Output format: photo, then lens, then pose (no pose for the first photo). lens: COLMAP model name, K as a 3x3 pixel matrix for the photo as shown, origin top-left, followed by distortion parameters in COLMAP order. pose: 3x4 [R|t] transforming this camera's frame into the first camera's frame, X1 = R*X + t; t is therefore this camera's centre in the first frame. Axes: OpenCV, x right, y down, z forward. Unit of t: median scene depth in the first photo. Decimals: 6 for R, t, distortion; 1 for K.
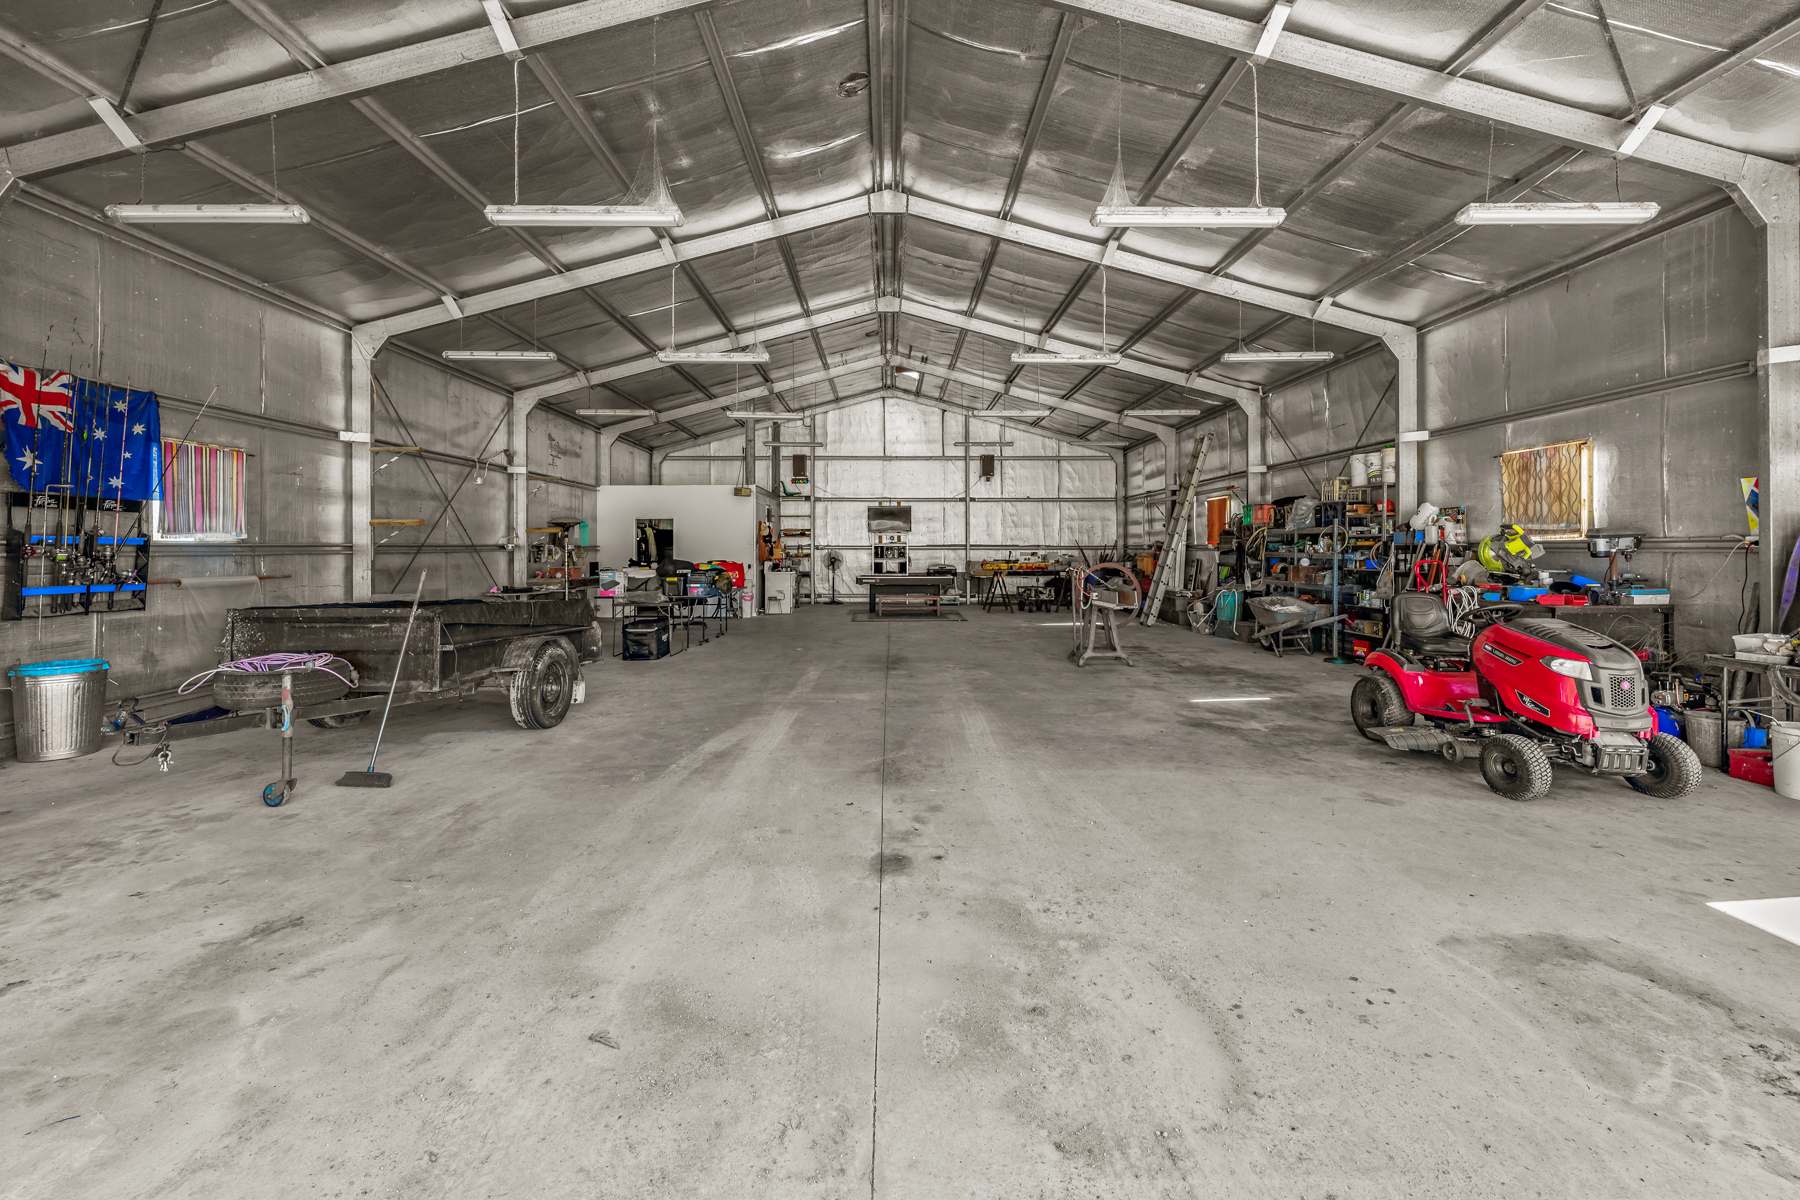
lens RADIAL K [[713.2, 0, 874.8], [0, 713.2, 569.4], [0, 0, 1]] dist [0.001811, 0.000227]
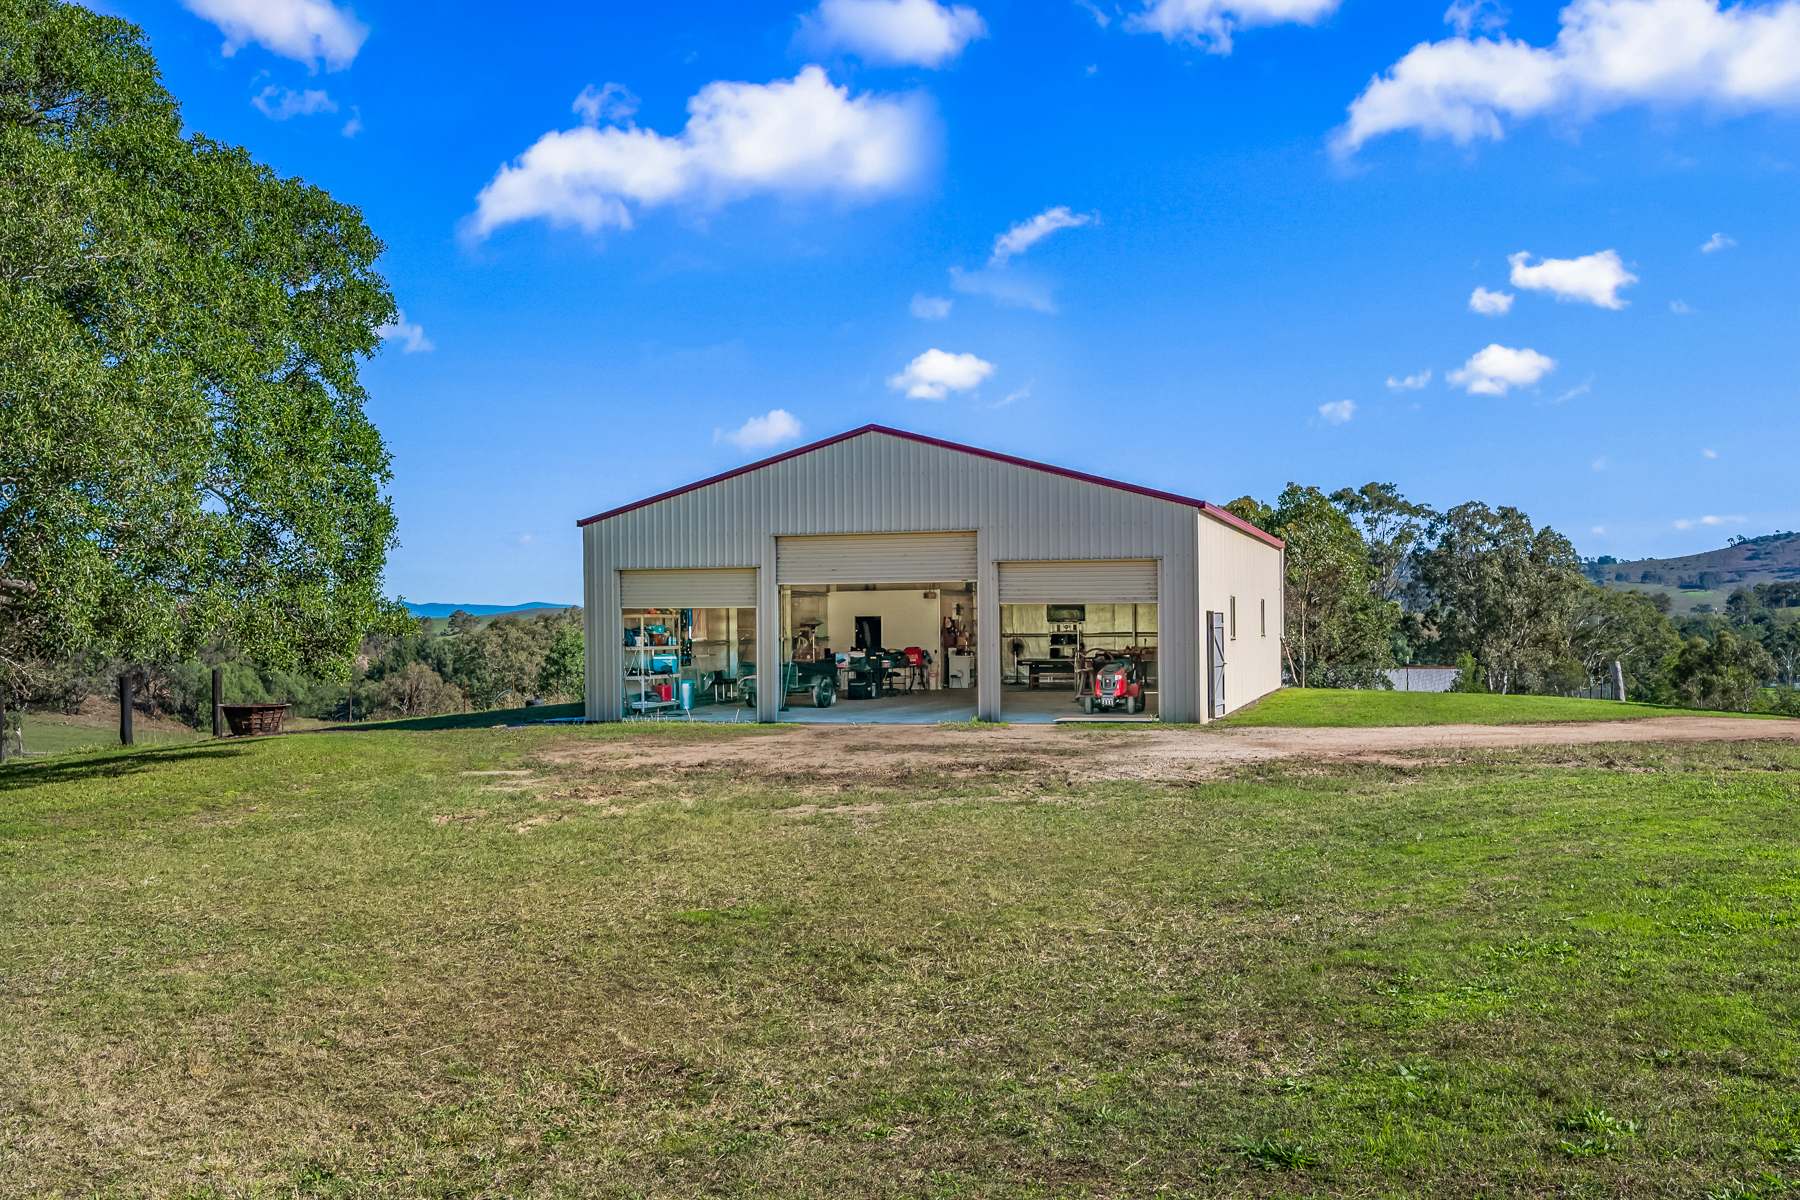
lens RADIAL K [[1676.5, 0, 896.0], [0, 1676.5, 601.9], [0, 0, 1]] dist [0.014660, 0.000000]
pose [[0.955696, -0.011090, -0.294148, 0.673007], [0.000054, 0.999297, -0.037502, 0.020798], [0.294357, 0.035825, 0.955024, -2.008015]]
